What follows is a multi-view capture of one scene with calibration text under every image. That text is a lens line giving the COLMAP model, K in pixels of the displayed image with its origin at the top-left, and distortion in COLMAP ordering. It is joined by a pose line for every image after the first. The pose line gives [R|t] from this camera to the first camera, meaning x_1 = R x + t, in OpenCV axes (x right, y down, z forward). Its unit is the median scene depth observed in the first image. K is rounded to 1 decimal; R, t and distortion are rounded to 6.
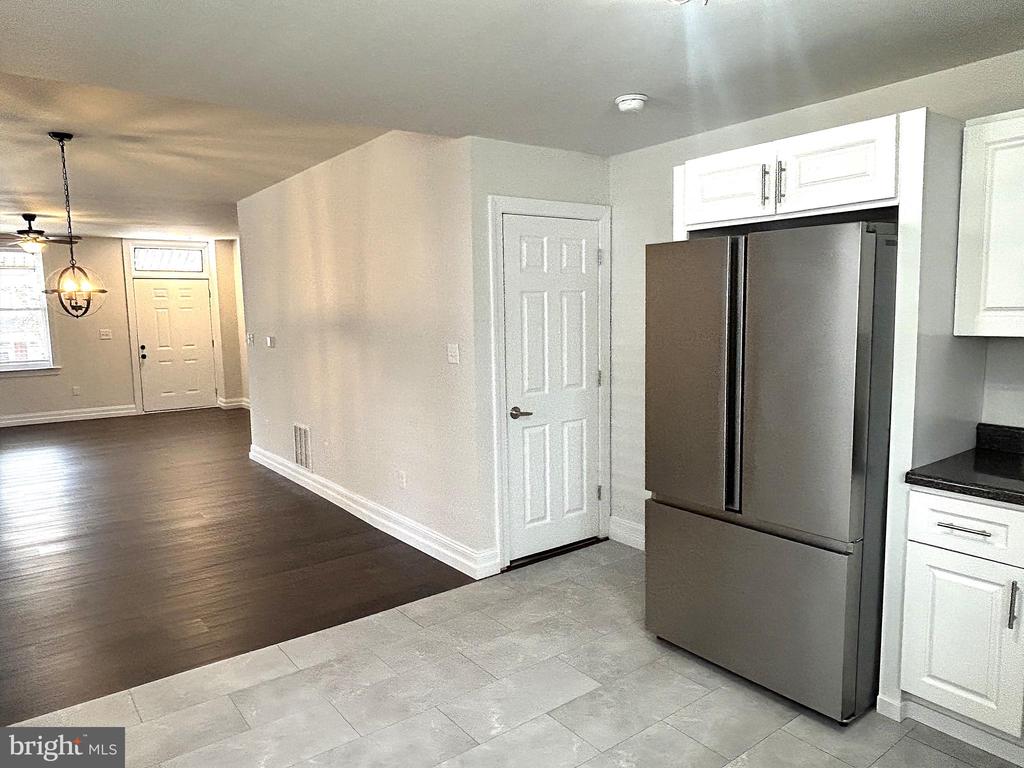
lens RADIAL K [[696.4, 0, 518.1], [0, 696.4, 387.5], [0, 0, 1]] dist [0.000414, -0.002585]
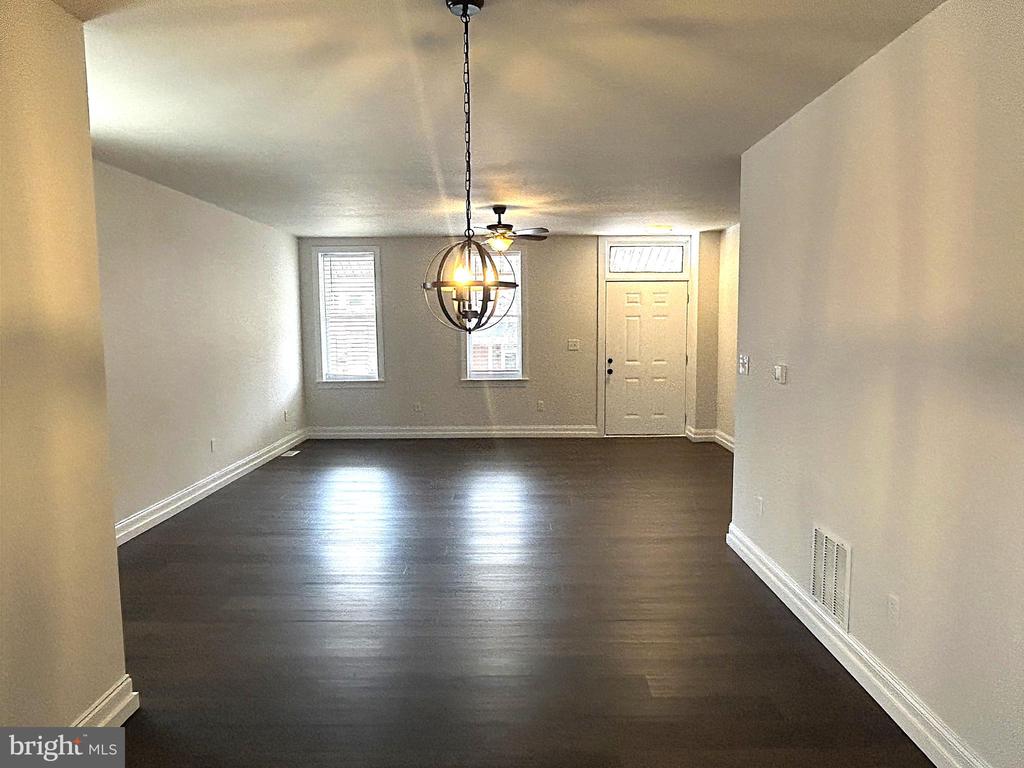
lens RADIAL K [[696.4, 0, 514.2], [0, 696.4, 388.0], [0, 0, 1]] dist [0.000414, -0.002585]
pose [[0.794489, 0.071379, -0.603069, -0.114056], [-0.078303, 0.996819, 0.014826, -0.028879], [0.602209, 0.035443, 0.797551, 0.249716]]
